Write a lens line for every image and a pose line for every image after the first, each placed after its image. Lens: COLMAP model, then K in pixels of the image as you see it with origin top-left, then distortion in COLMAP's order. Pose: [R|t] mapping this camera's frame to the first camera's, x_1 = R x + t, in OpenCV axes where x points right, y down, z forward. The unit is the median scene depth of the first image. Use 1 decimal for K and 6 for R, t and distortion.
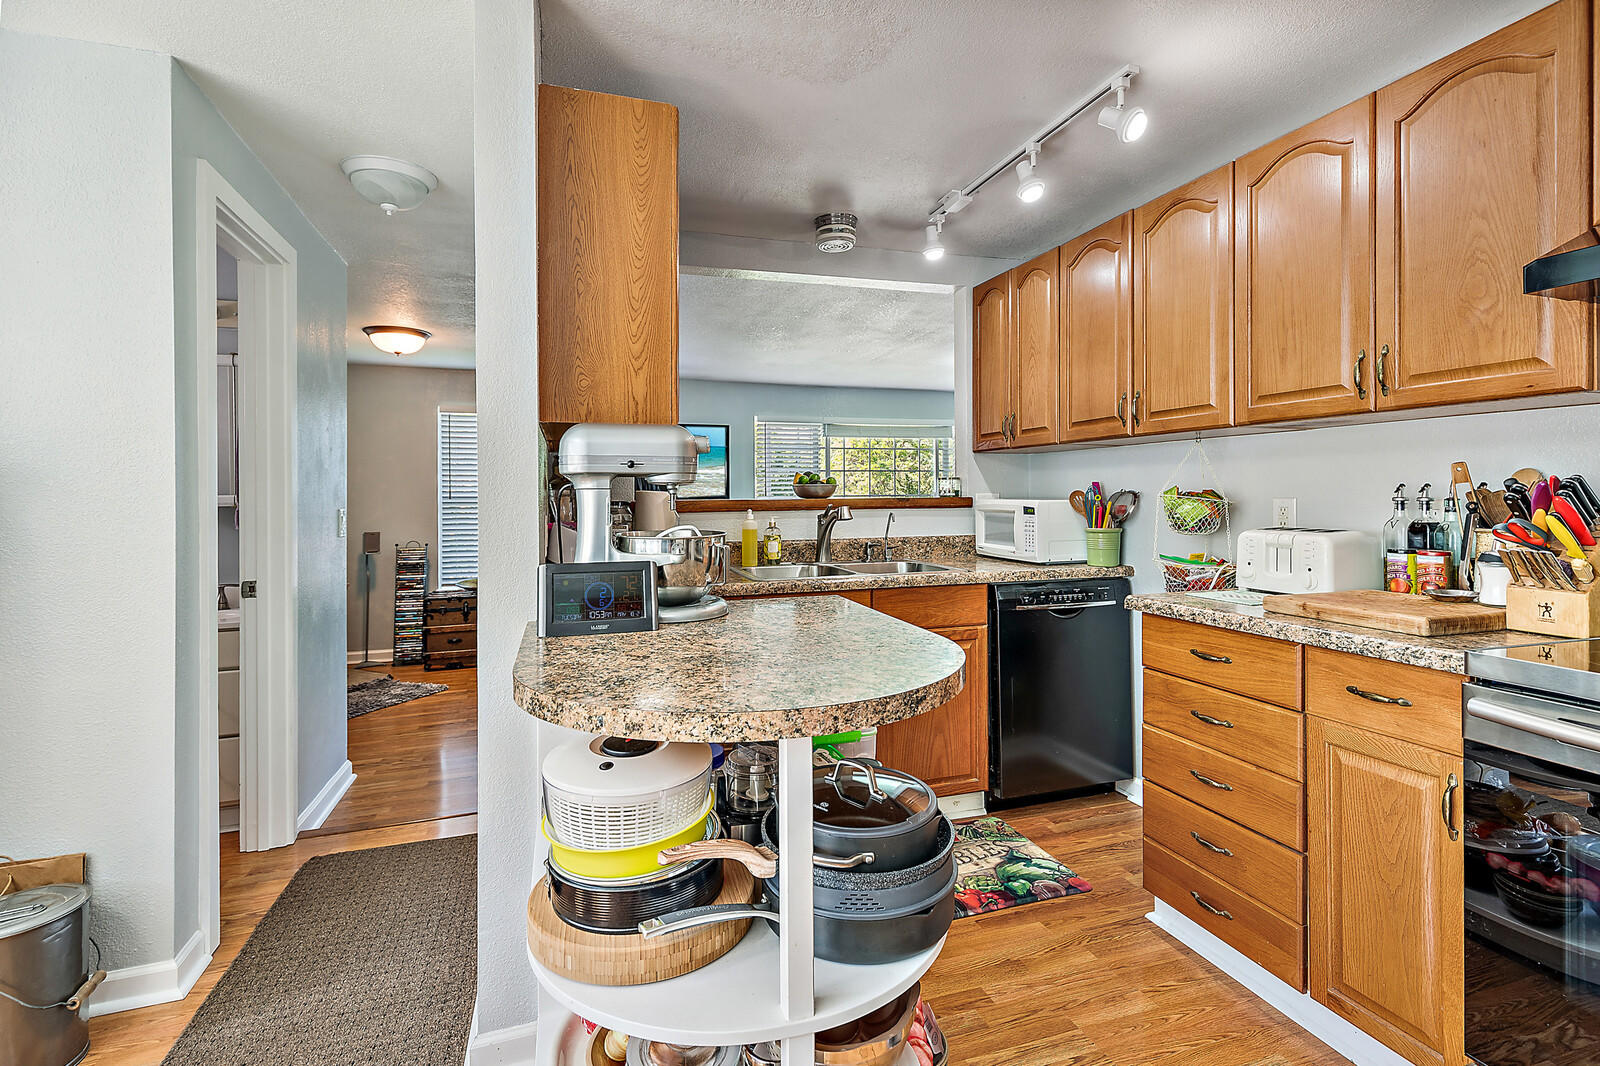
lens RADIAL K [[736.4, 0, 812.8], [0, 736.4, 495.0], [0, 0, 1]] dist [0.006932, -0.001529]
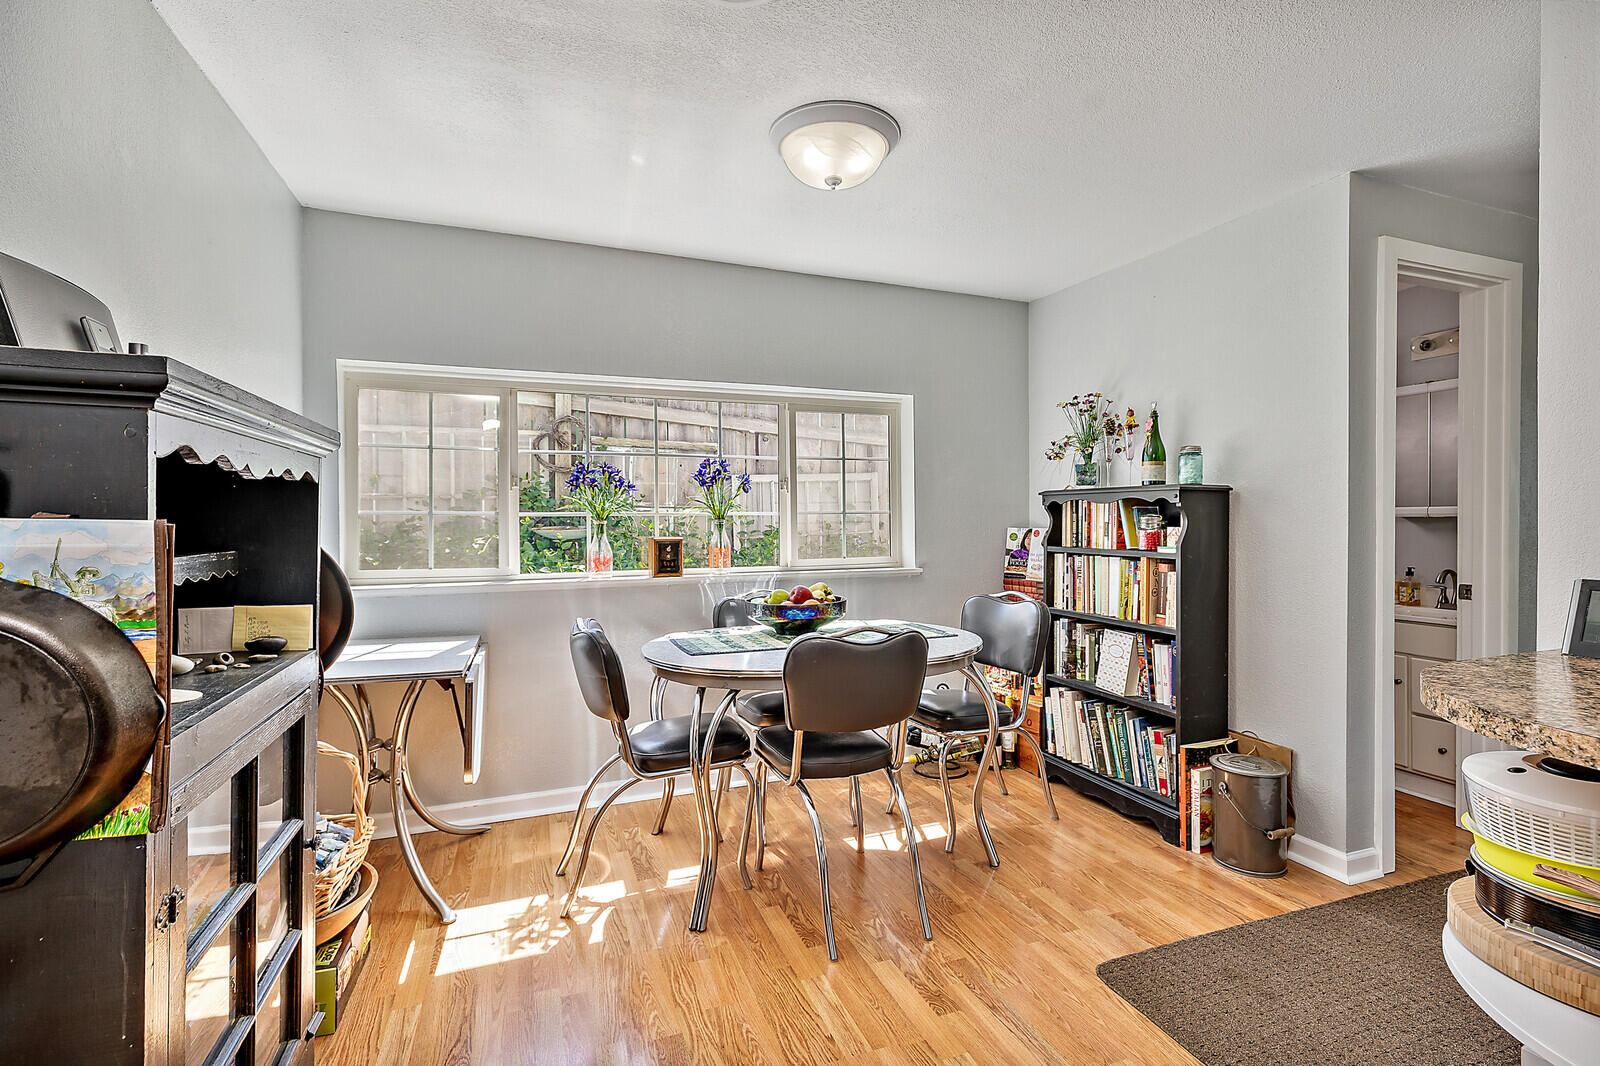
lens RADIAL K [[736.4, 0, 804.2], [0, 736.4, 523.1], [0, 0, 1]] dist [0.006932, -0.001529]
pose [[0.025373, 0.013137, -0.999592, 0.430578], [0.011332, 0.999846, 0.013428, -0.000208], [0.999614, -0.011668, 0.025220, -0.005955]]
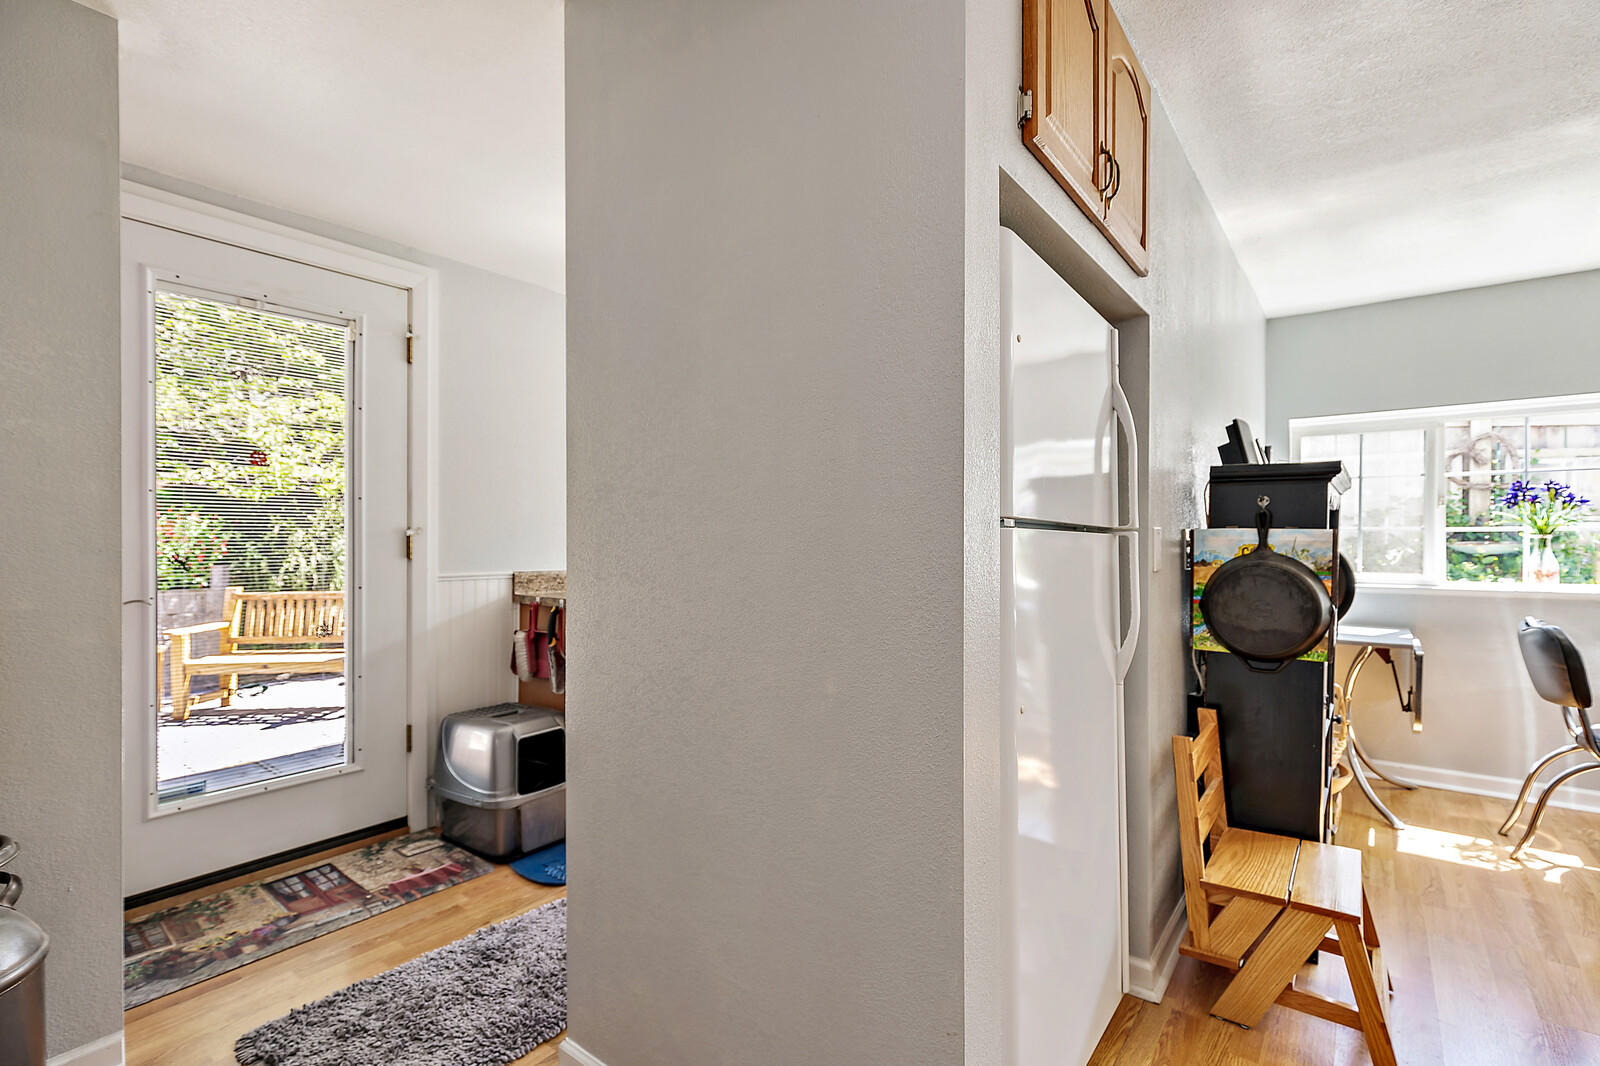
lens RADIAL K [[736.4, 0, 795.0], [0, 736.4, 543.8], [0, 0, 1]] dist [0.006932, -0.001529]
pose [[-0.837017, 0.009761, -0.547090, 1.483999], [0.009278, 0.999950, 0.003646, 0.012534], [0.547099, -0.002024, -0.837066, 0.106499]]
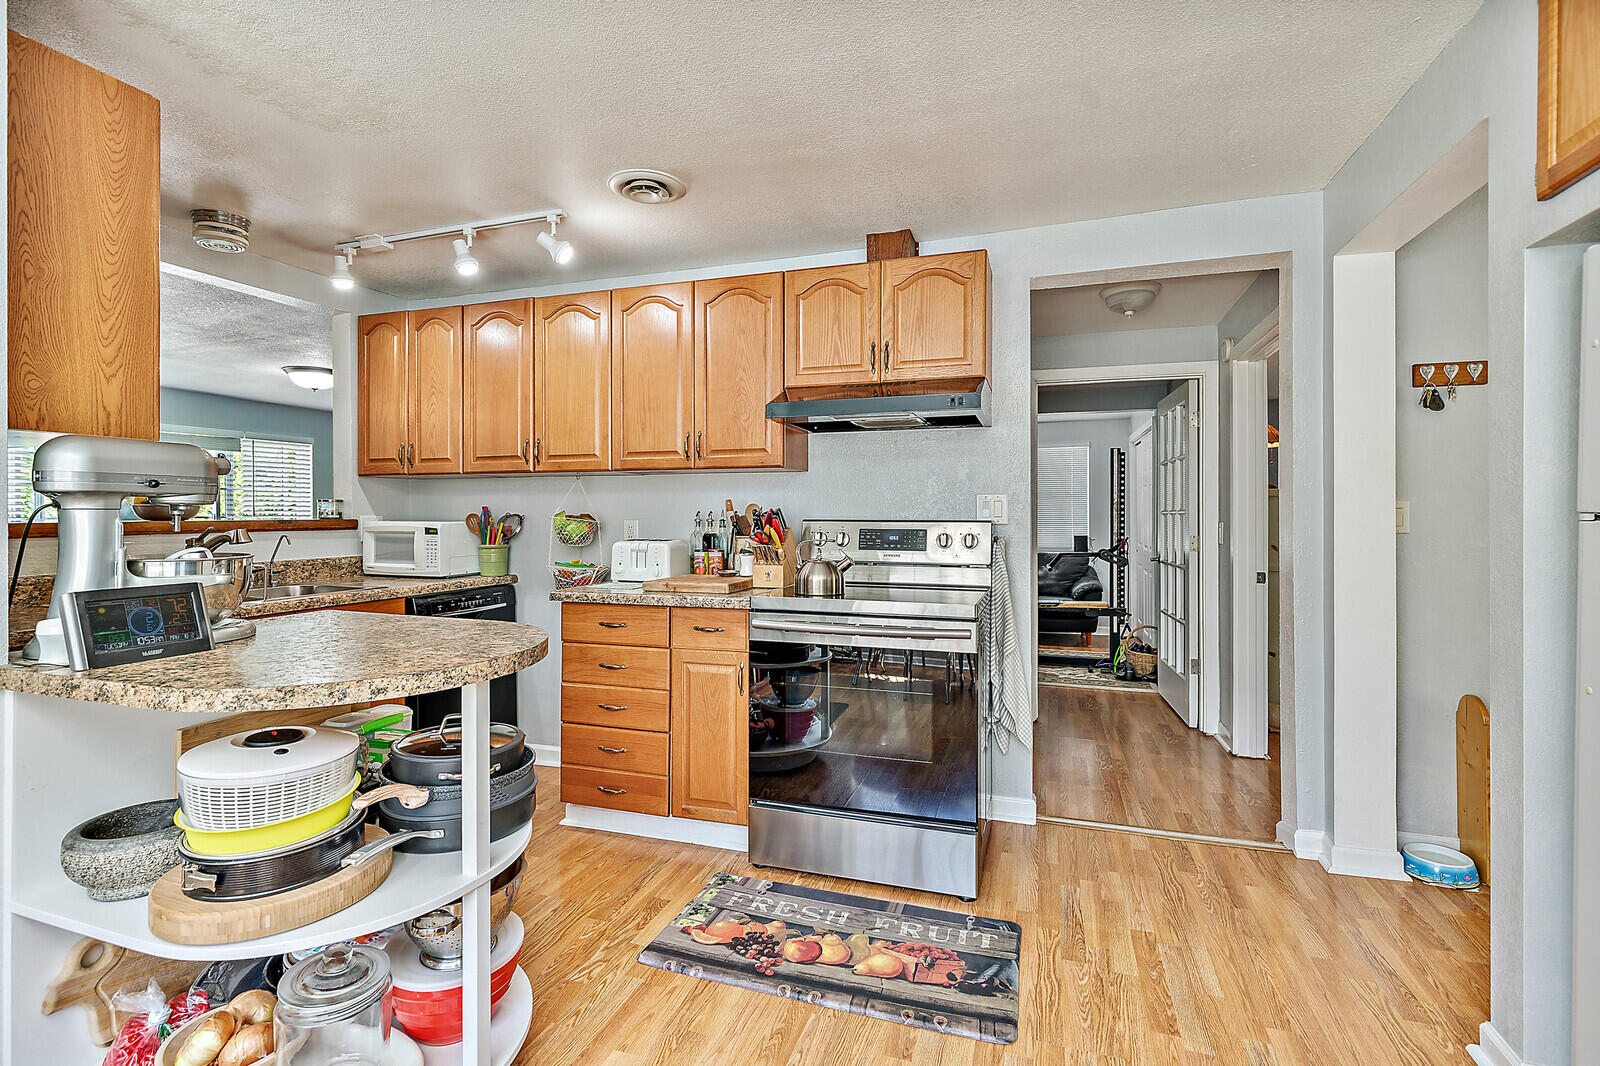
lens RADIAL K [[736.4, 0, 792.6], [0, 736.4, 518.5], [0, 0, 1]] dist [0.006932, -0.001529]
pose [[0.606037, 0.001354, 0.795435, -0.428517], [-0.001840, 0.999998, -0.000300, 0.001679], [-0.795434, -0.001281, 0.606039, -0.199586]]
